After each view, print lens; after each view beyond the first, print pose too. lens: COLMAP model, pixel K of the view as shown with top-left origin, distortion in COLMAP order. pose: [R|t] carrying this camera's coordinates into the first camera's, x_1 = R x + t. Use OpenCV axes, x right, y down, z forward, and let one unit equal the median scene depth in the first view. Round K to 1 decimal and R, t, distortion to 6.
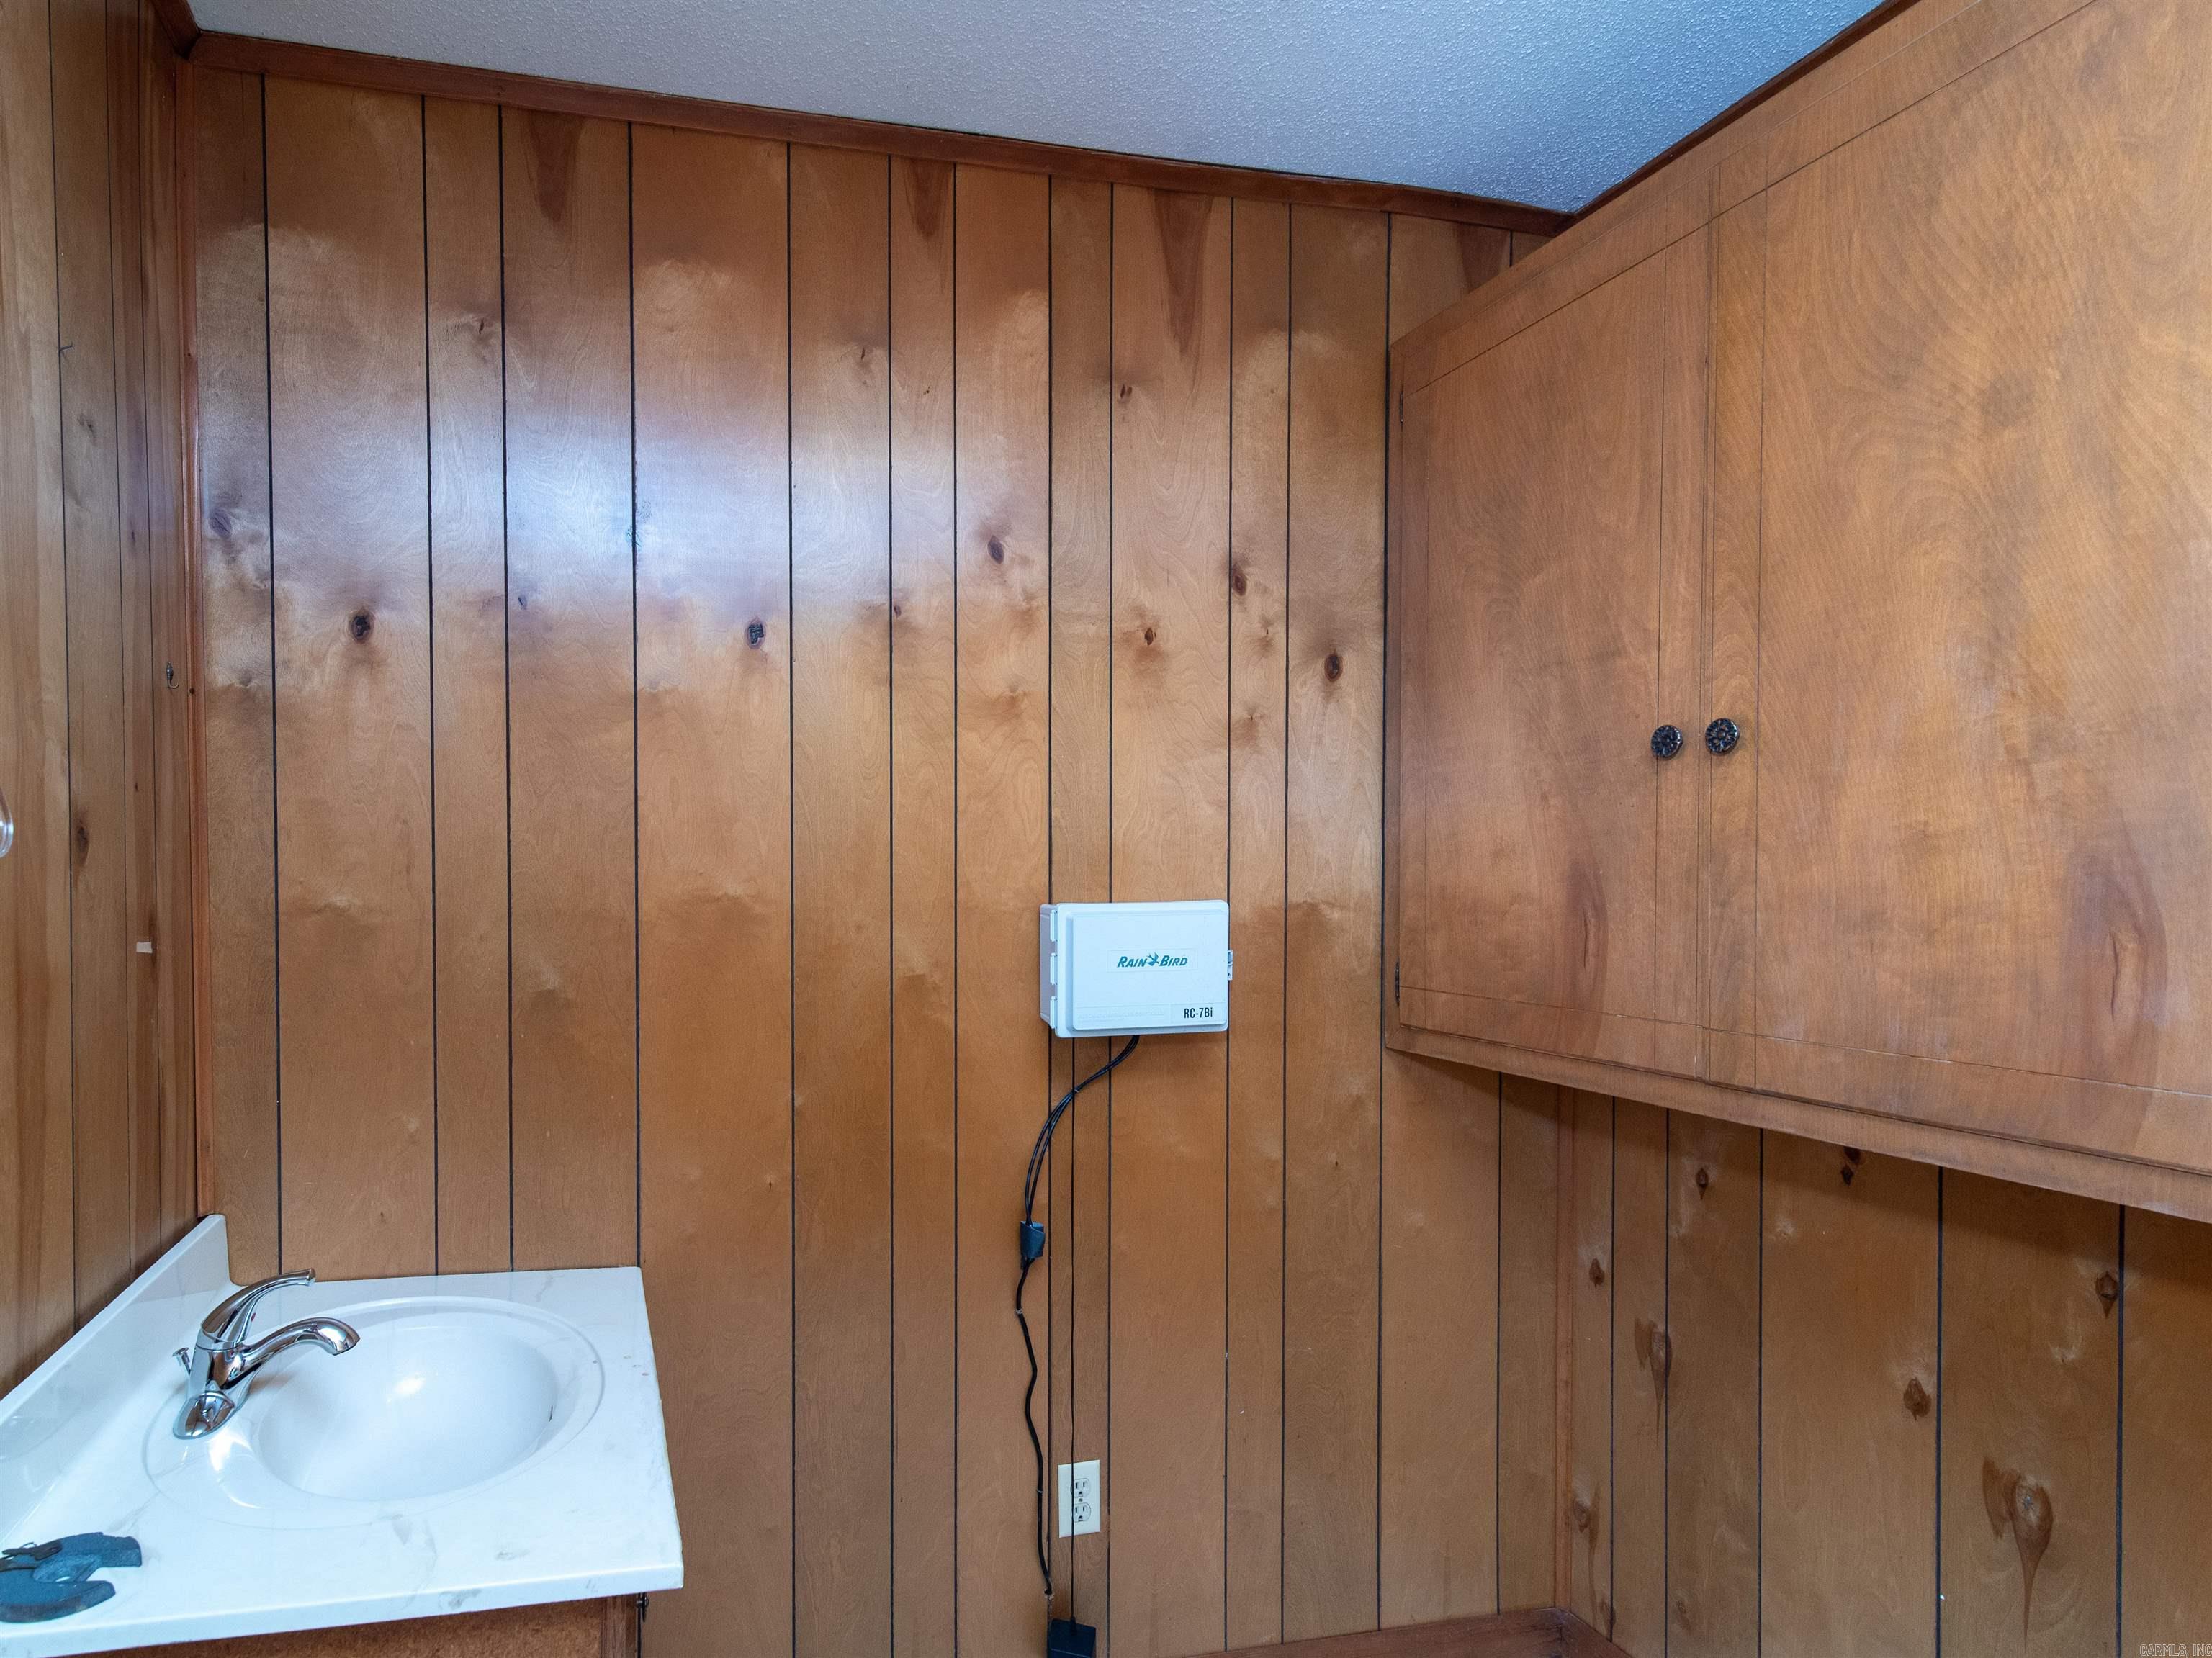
lens RADIAL K [[1133.3, 0, 1105.9], [0, 1133.3, 901.1], [0, 0, 1]] dist [0.000200, 0.000162]
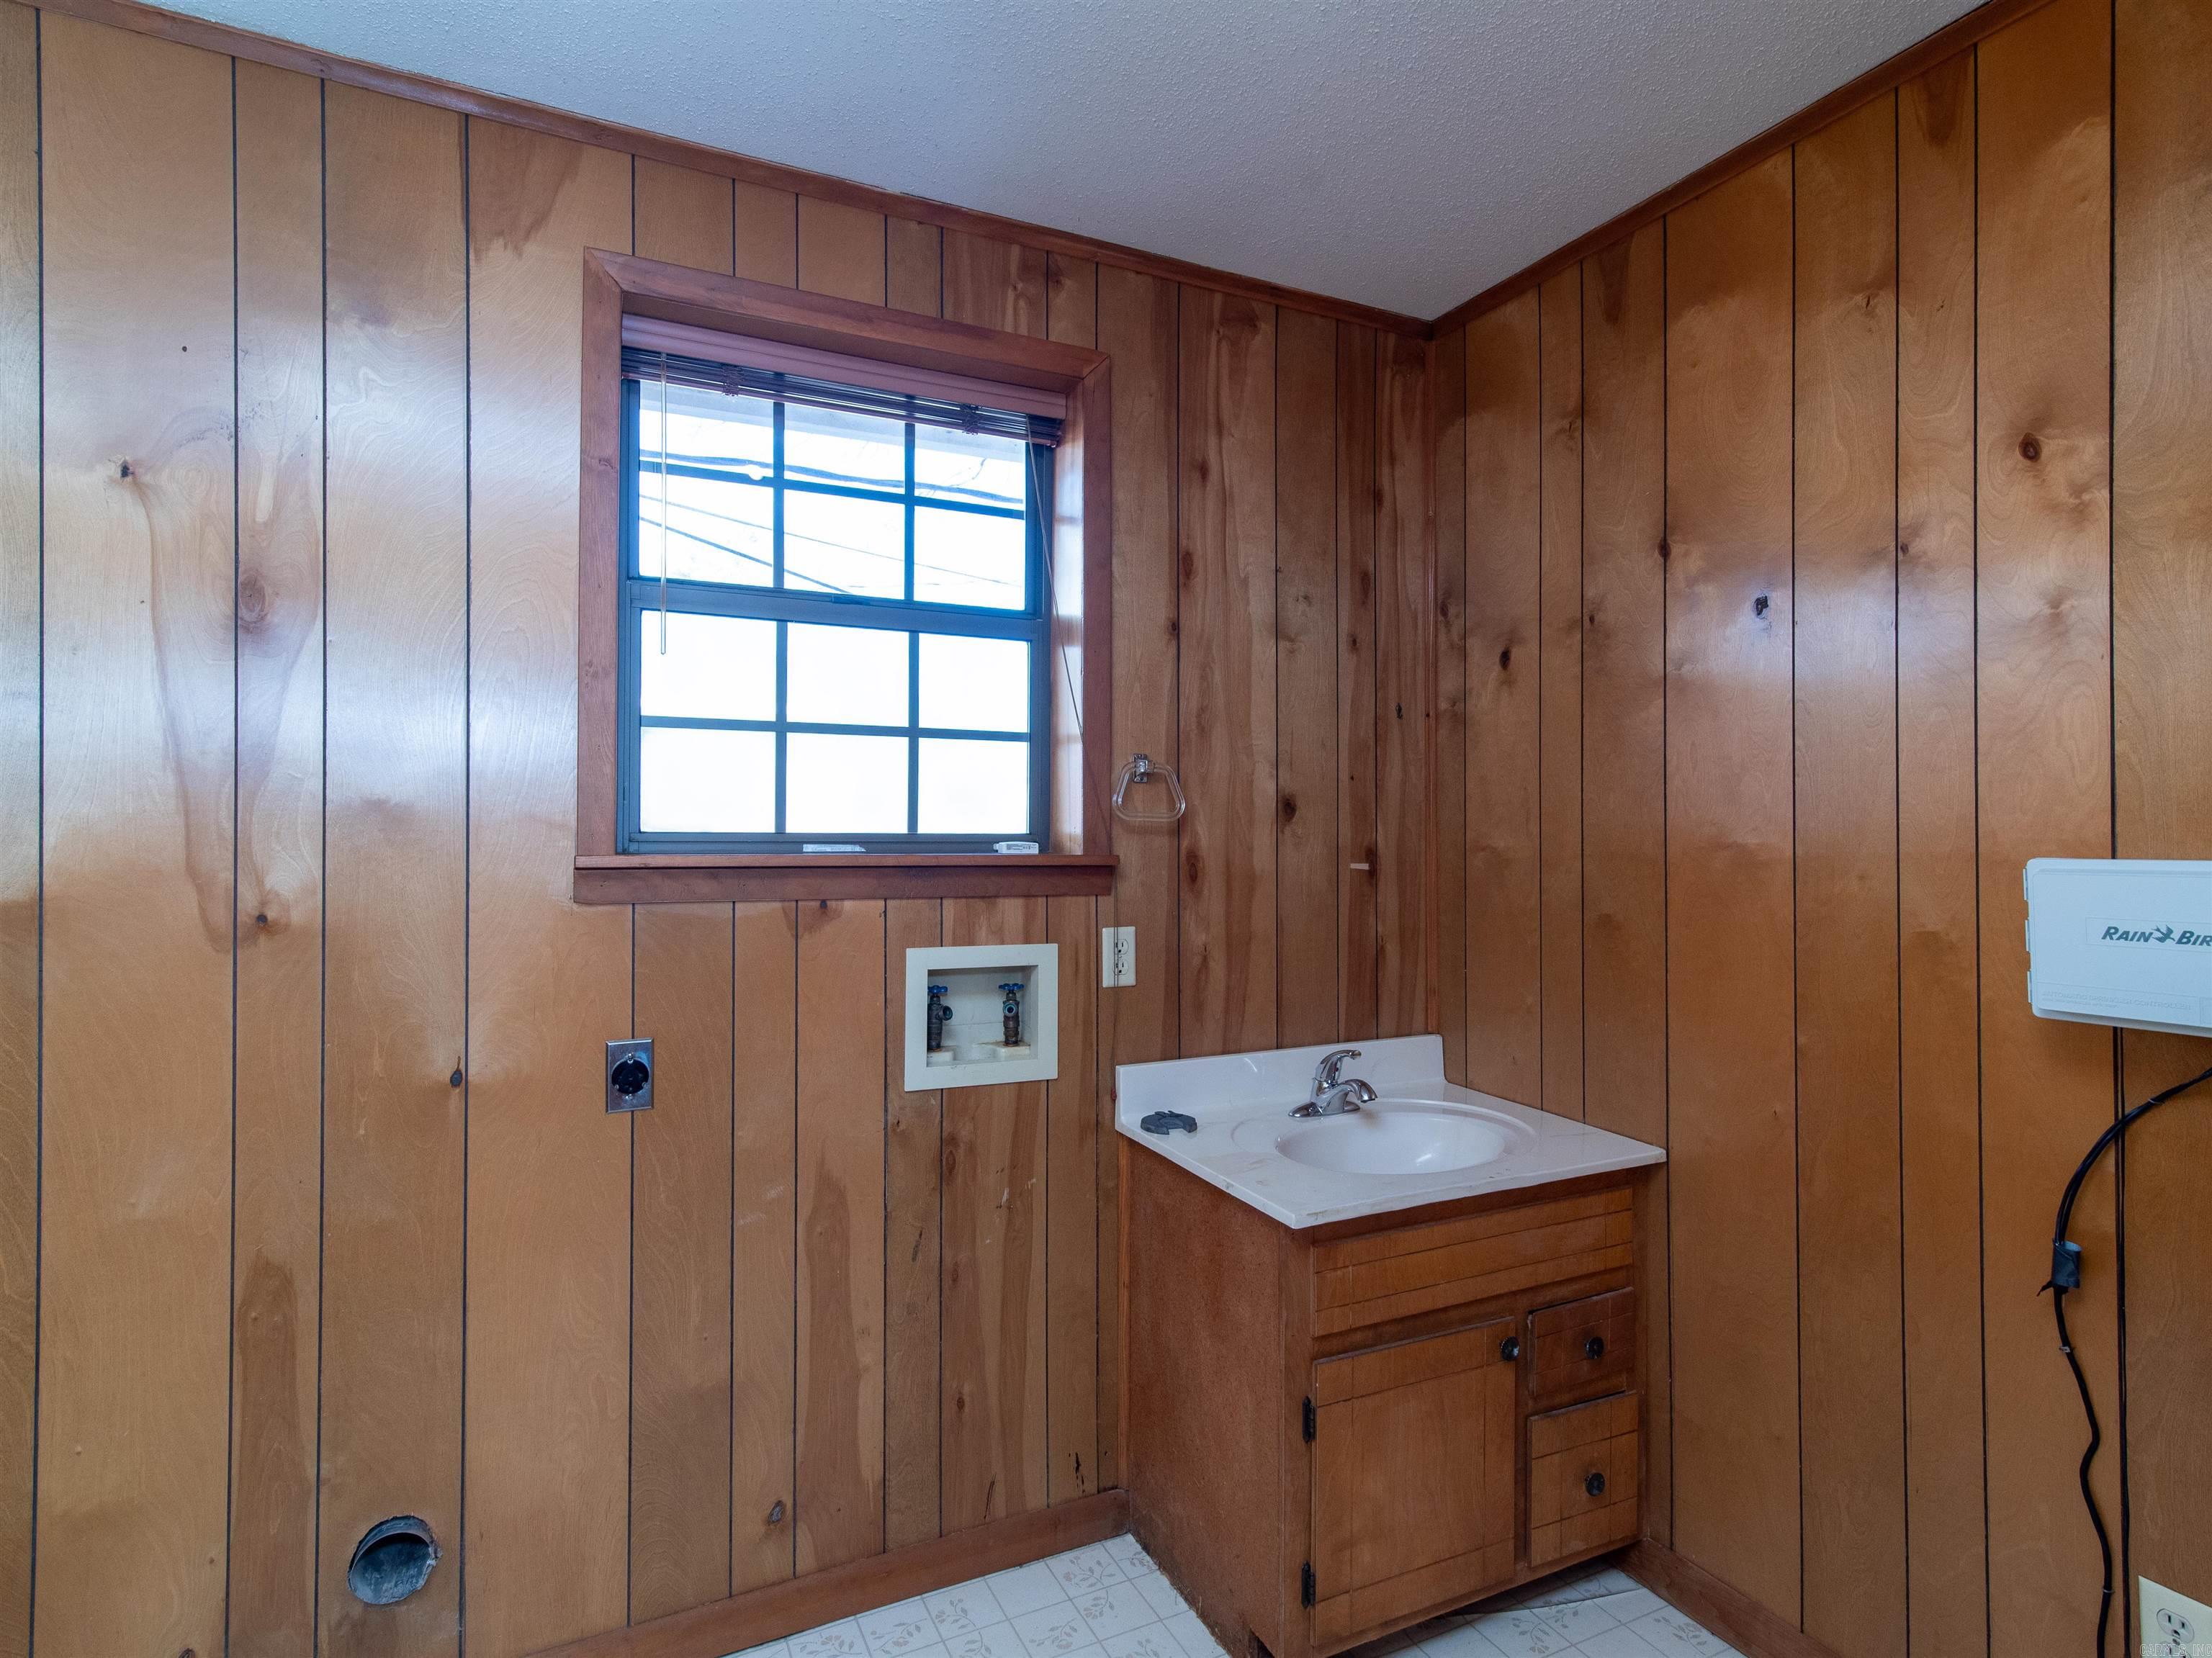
lens RADIAL K [[1132.2, 0, 1122.8], [0, 1132.2, 827.8], [0, 0, 1]] dist [0.016138, -0.001145]
pose [[0.261531, 0.000528, -0.965195, 0.608108], [-0.017973, 0.999829, -0.004323, -0.004331], [0.965028, 0.018478, 0.261496, 0.120570]]
